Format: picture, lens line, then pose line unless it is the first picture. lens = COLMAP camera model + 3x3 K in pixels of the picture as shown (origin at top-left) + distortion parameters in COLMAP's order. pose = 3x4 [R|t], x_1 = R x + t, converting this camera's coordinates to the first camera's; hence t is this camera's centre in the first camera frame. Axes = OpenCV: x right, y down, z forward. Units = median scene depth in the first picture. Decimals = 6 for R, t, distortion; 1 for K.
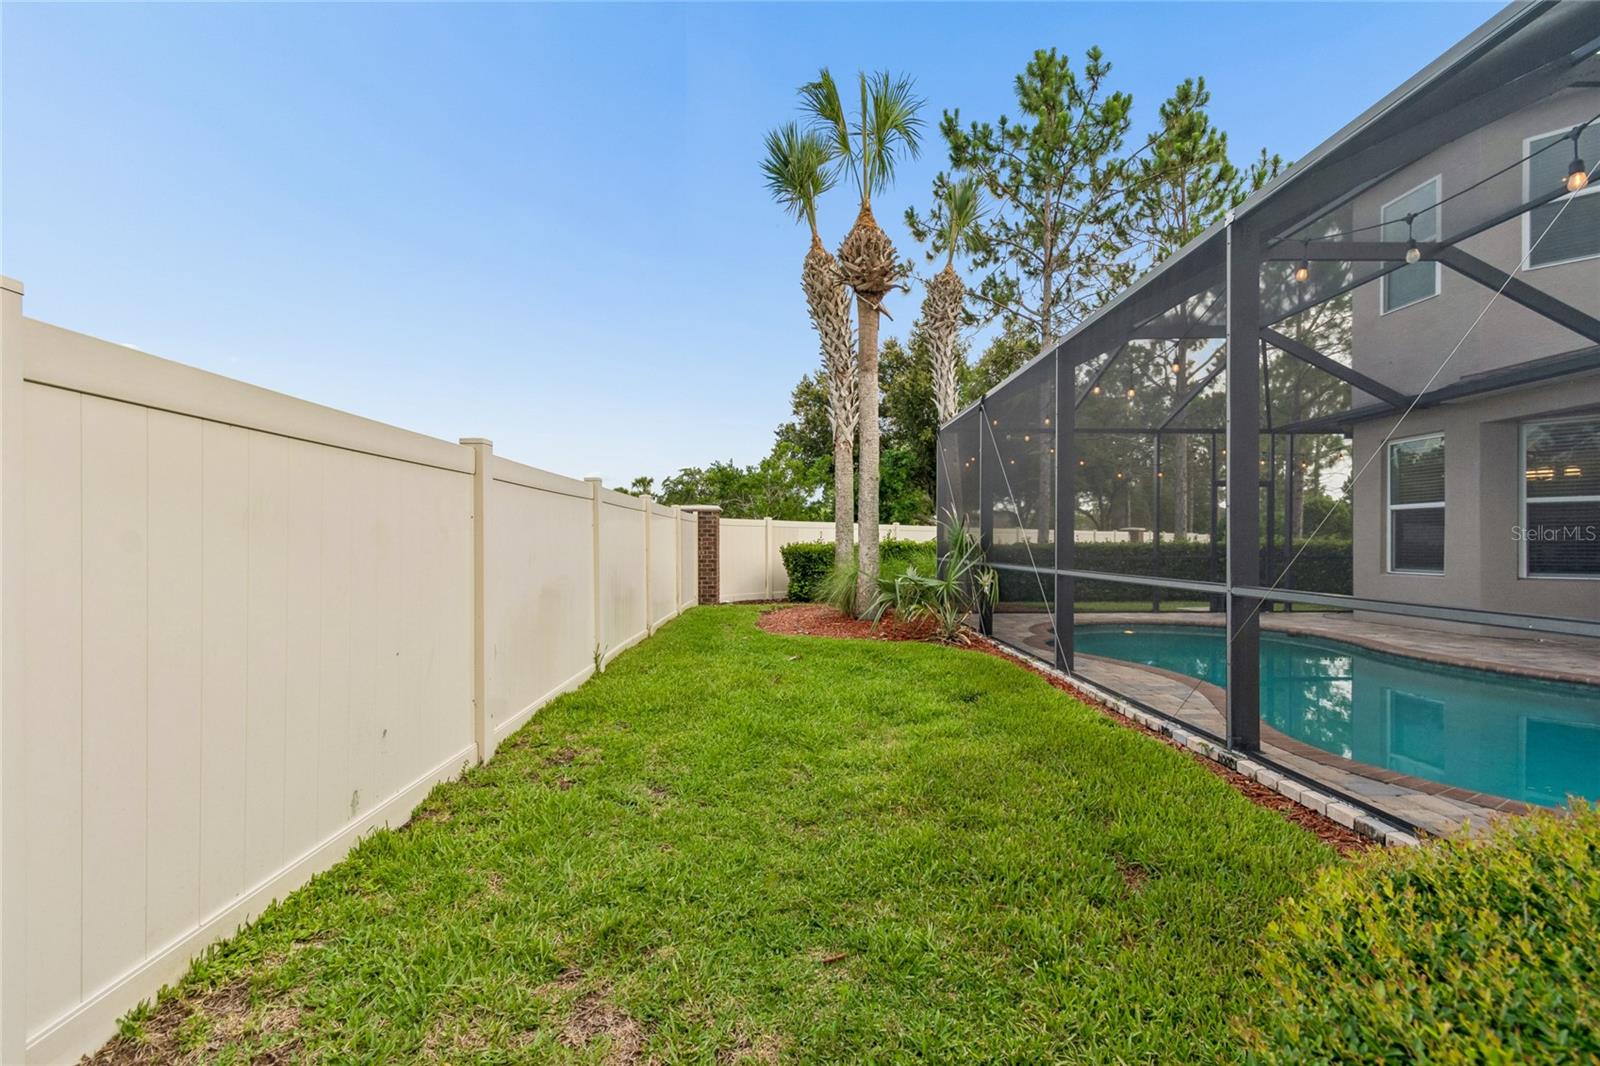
lens RADIAL K [[709.5, 0, 802.3], [0, 709.5, 546.5], [0, 0, 1]] dist [0.001966, 0.000040]
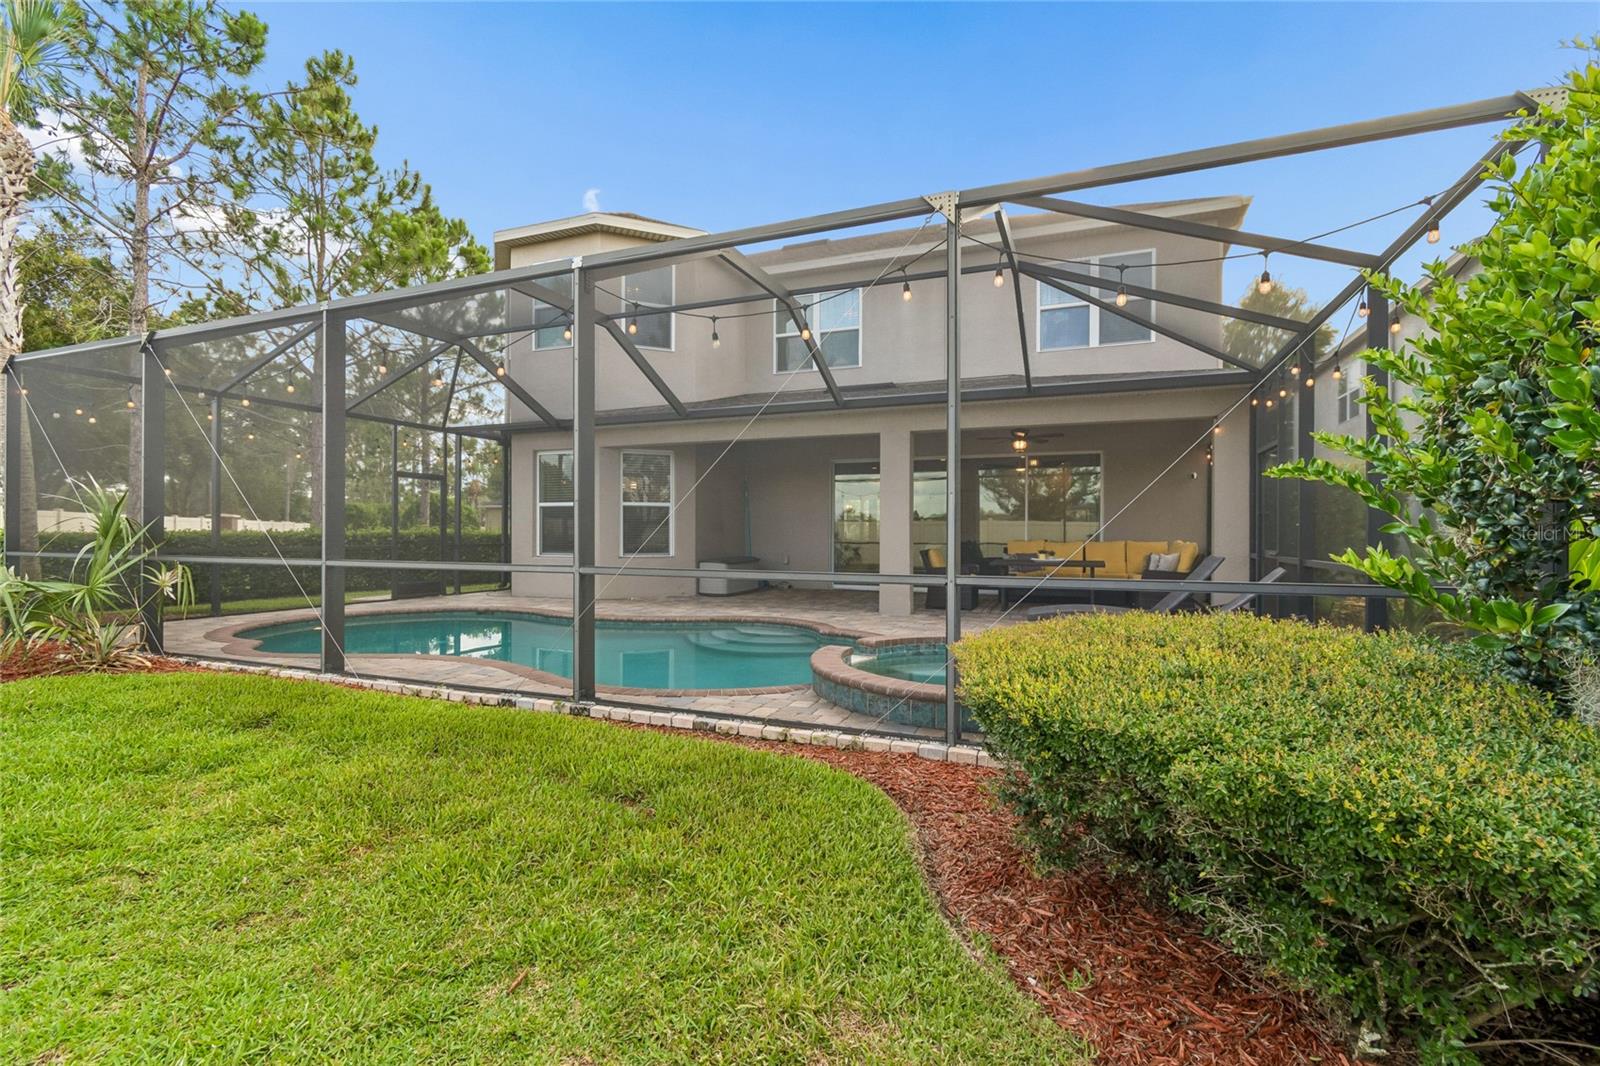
lens RADIAL K [[690.2, 0, 825.8], [0, 690.2, 534.0], [0, 0, 1]] dist [-0.001824, -0.000001]
pose [[0.394741, 0.002619, 0.918789, -0.130727], [-0.000411, 0.999996, -0.002674, 0.000945], [-0.918793, 0.000678, 0.394740, 0.059649]]
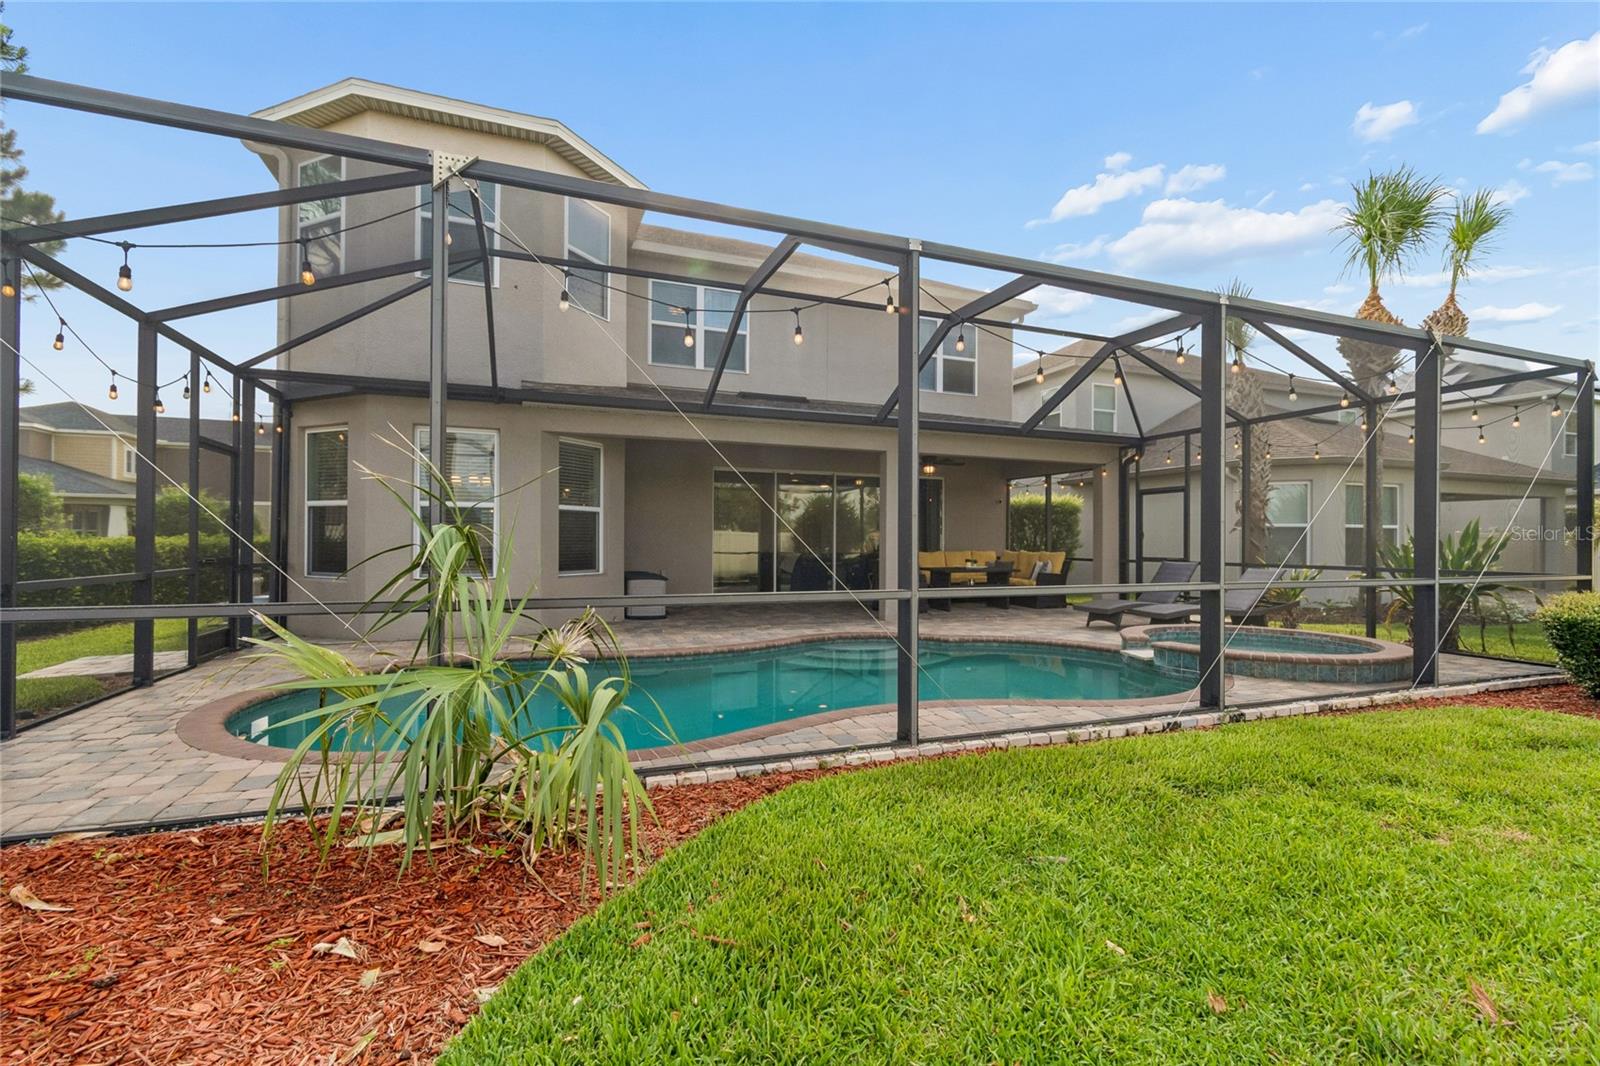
lens RADIAL K [[709.5, 0, 802.3], [0, 709.5, 546.5], [0, 0, 1]] dist [0.001966, 0.000040]
pose [[-0.328316, 0.004551, 0.944557, -0.149017], [0.001397, 0.999990, -0.004333, -0.002029], [-0.944567, -0.000103, -0.328319, 0.892829]]
